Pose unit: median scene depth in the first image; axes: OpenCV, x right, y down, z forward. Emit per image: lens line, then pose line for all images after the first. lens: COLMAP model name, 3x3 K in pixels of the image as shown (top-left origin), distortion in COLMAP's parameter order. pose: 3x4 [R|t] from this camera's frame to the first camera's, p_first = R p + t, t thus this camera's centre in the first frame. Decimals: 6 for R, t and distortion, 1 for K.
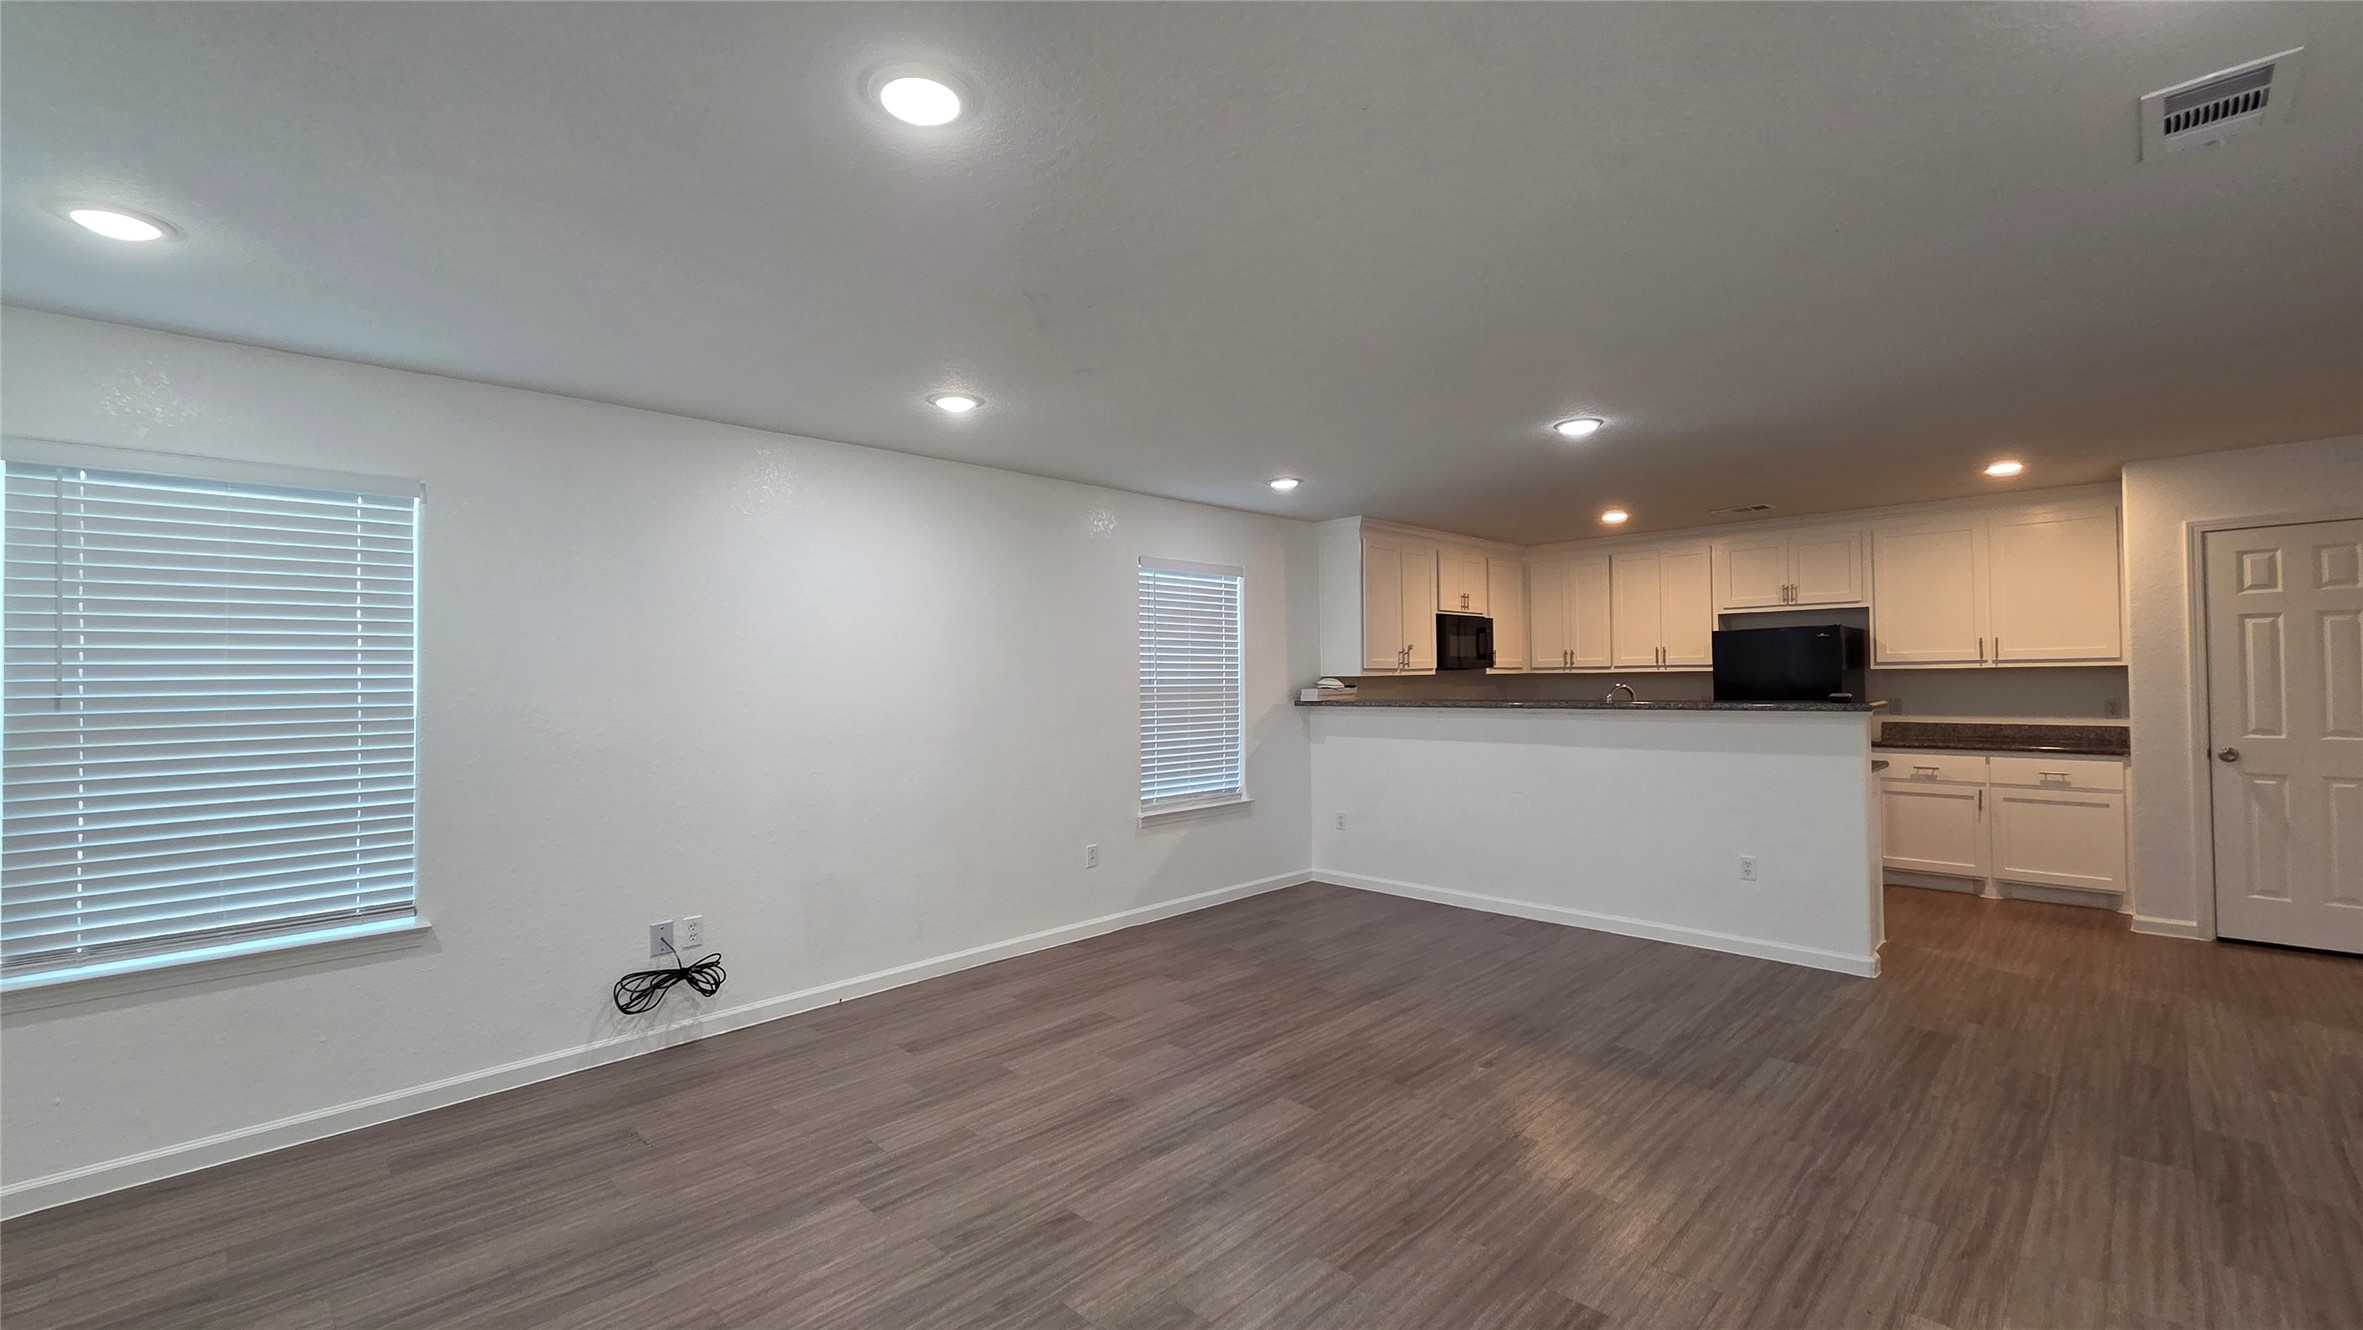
lens RADIAL K [[957.4, 0, 1184.3], [0, 957.4, 667.5], [0, 0, 1]] dist [0.001022, -0.000255]
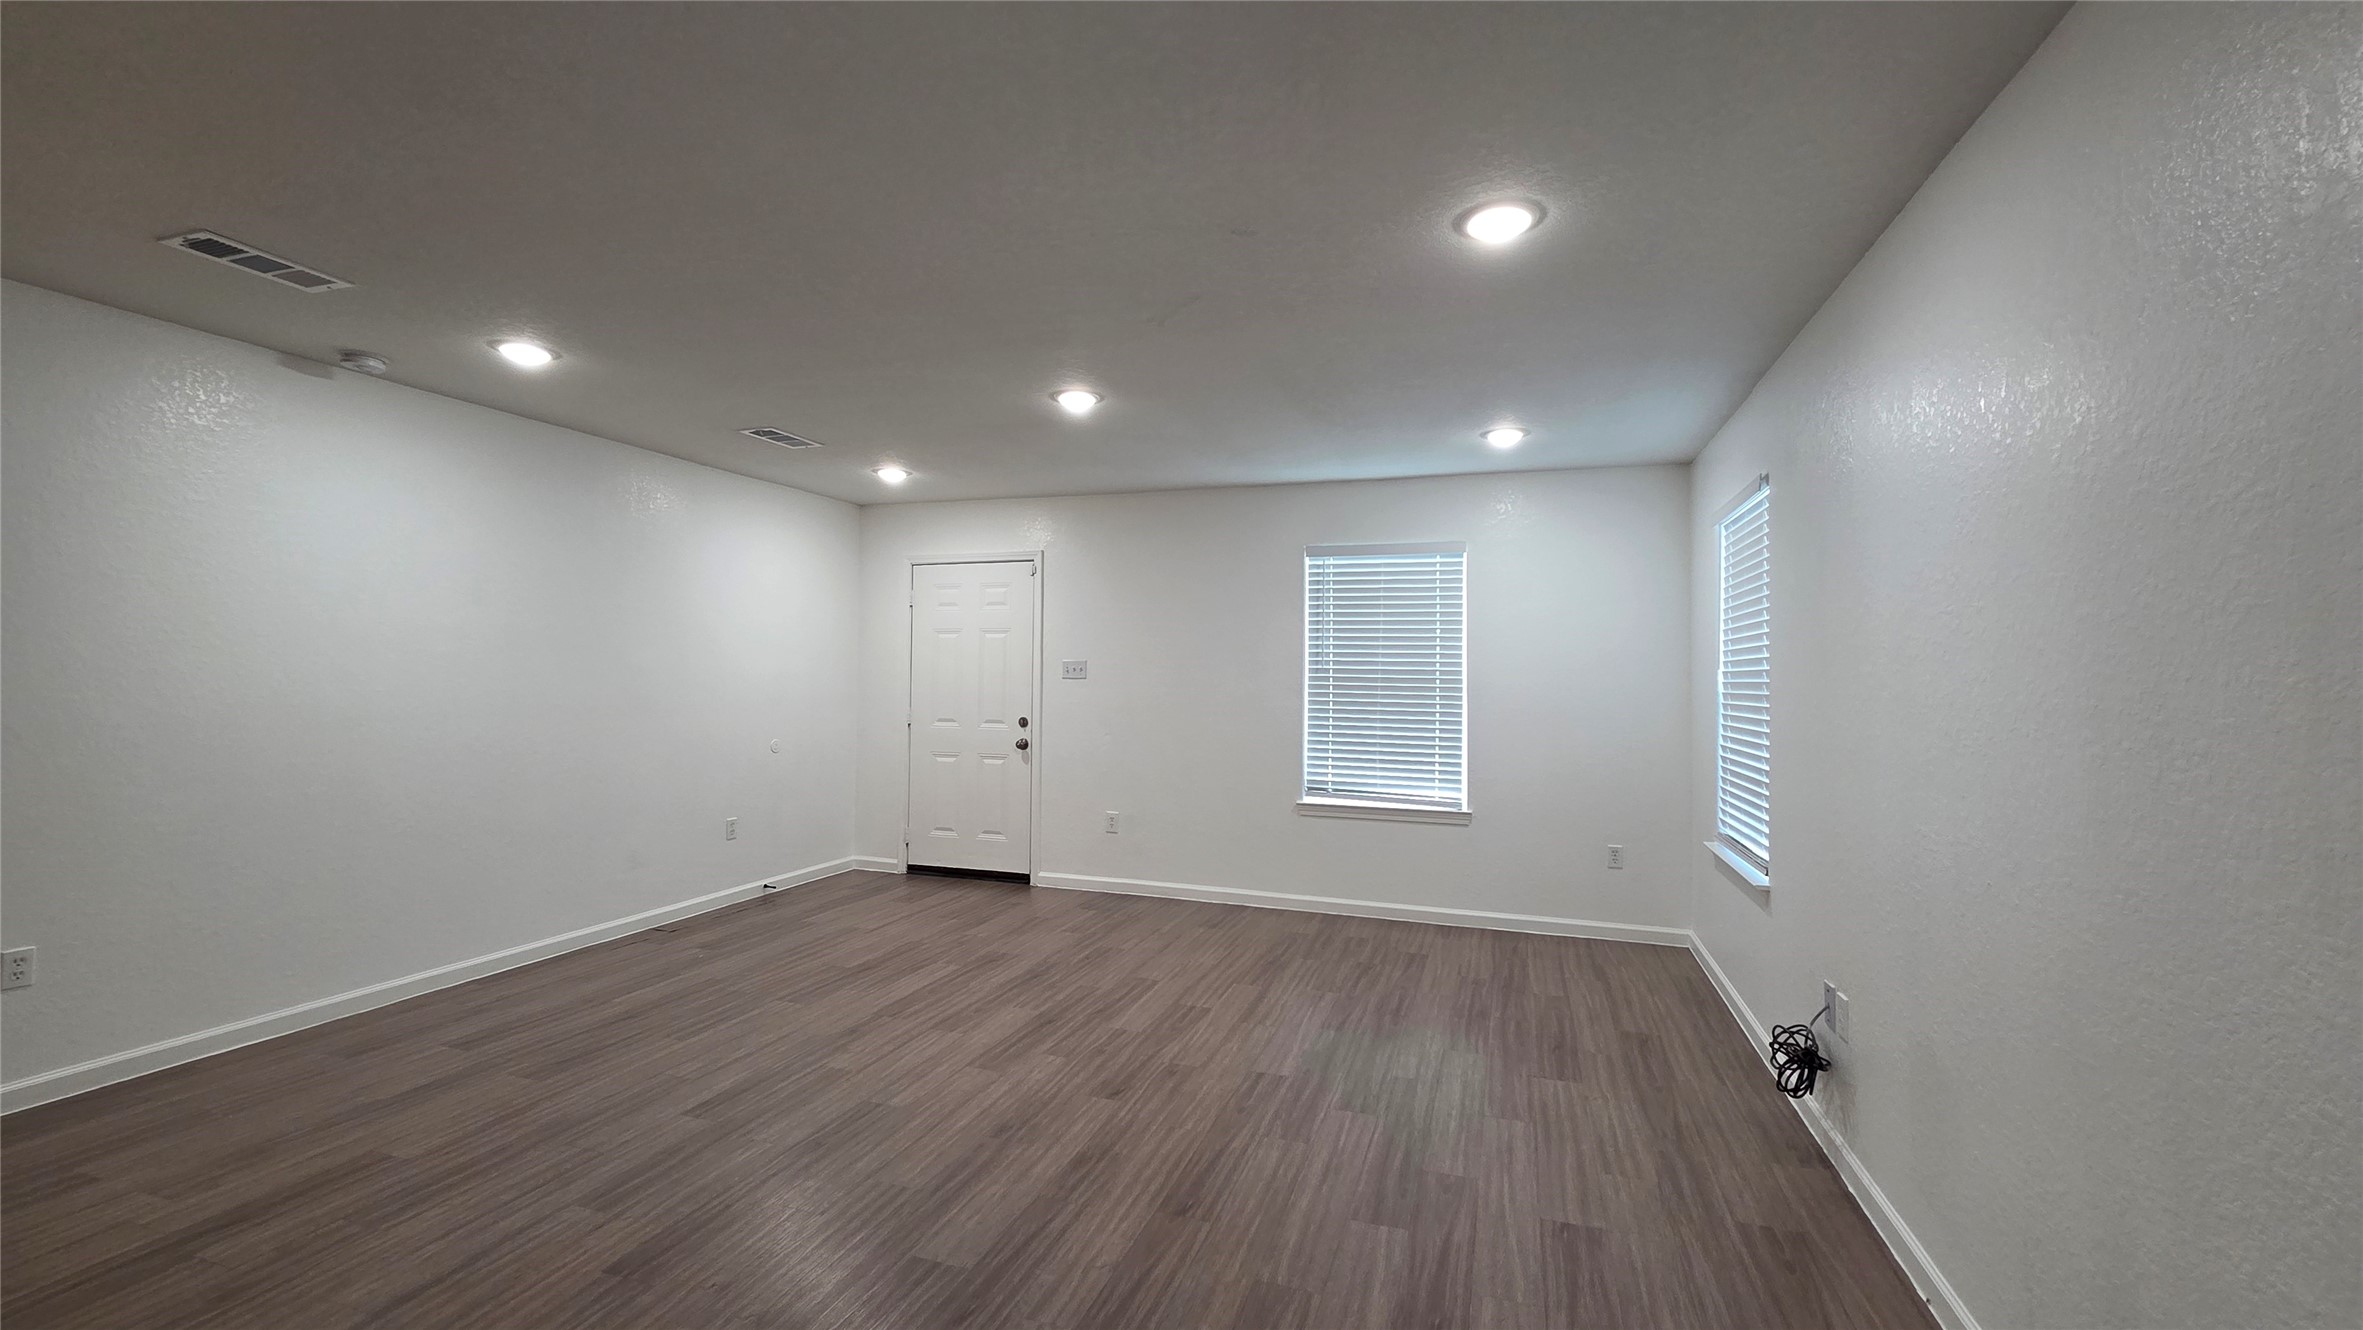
lens RADIAL K [[957.4, 0, 1177.2], [0, 957.4, 678.7], [0, 0, 1]] dist [0.001022, -0.000255]
pose [[-0.896937, 0.004493, -0.442136, 0.282223], [0.003590, 0.999989, 0.002880, 0.033208], [0.442144, 0.000996, -0.896943, 1.764171]]
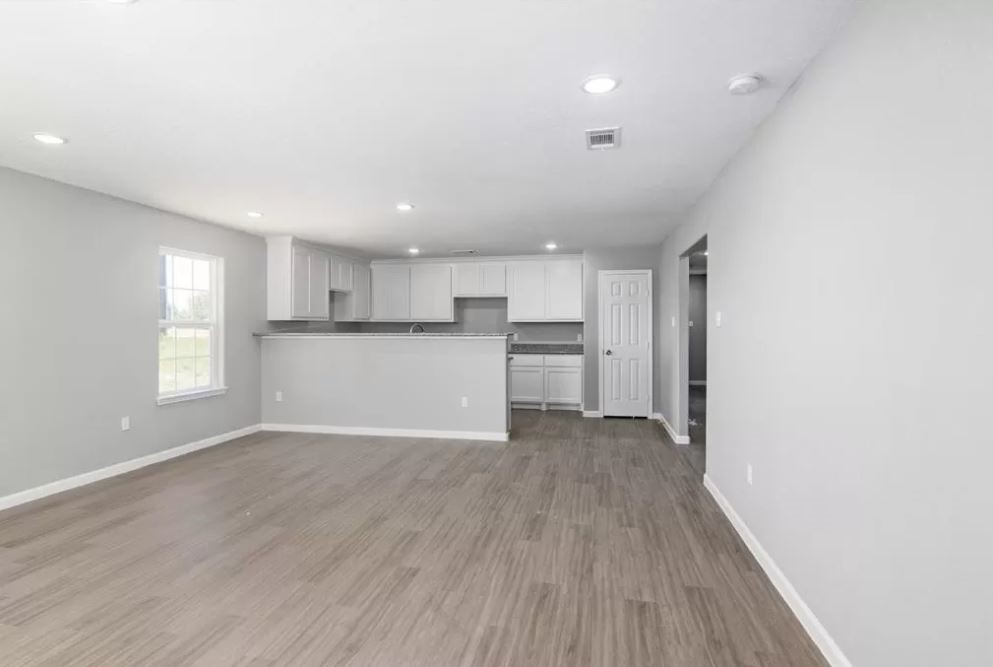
lens RADIAL K [[515.8, 0, 481.3], [0, 515.8, 324.6], [0, 0, 1]] dist [-0.011321, -0.002069]
pose [[0.839238, 0.017143, 0.543494, -0.113612], [-0.017375, 0.999838, -0.004708, 0.031575], [-0.543486, -0.005492, 0.839400, -0.142446]]
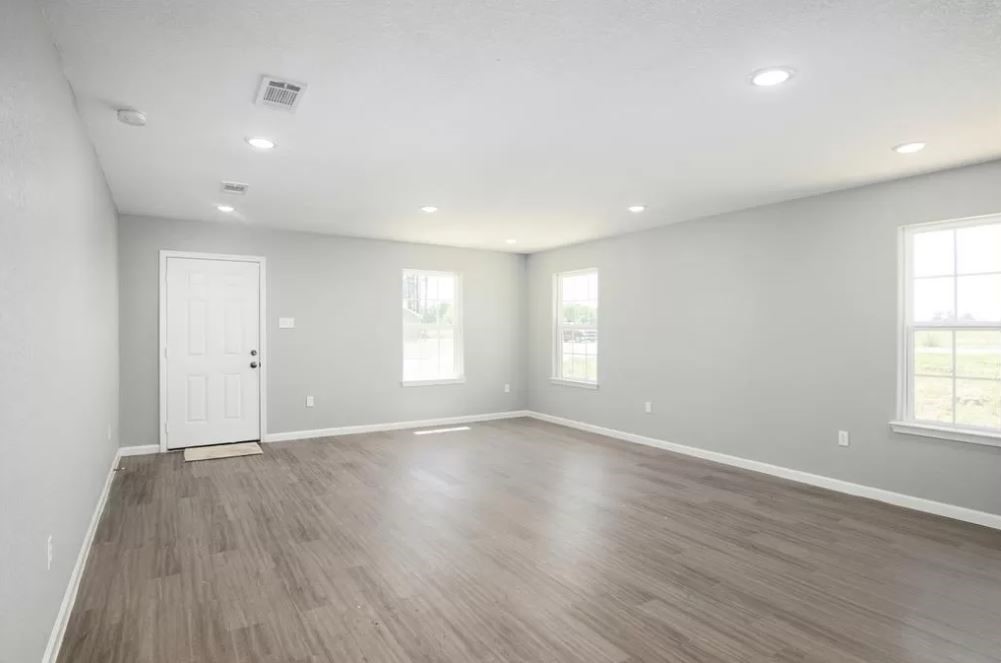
lens RADIAL K [[533.4, 0, 503.1], [0, 533.4, 327.6], [0, 0, 1]] dist [-0.024932, -0.002174]
pose [[-0.207640, 0.012075, -0.978131, 1.422627], [0.005800, 0.999921, 0.011113, 0.019942], [0.978188, -0.003366, -0.207694, 1.136522]]
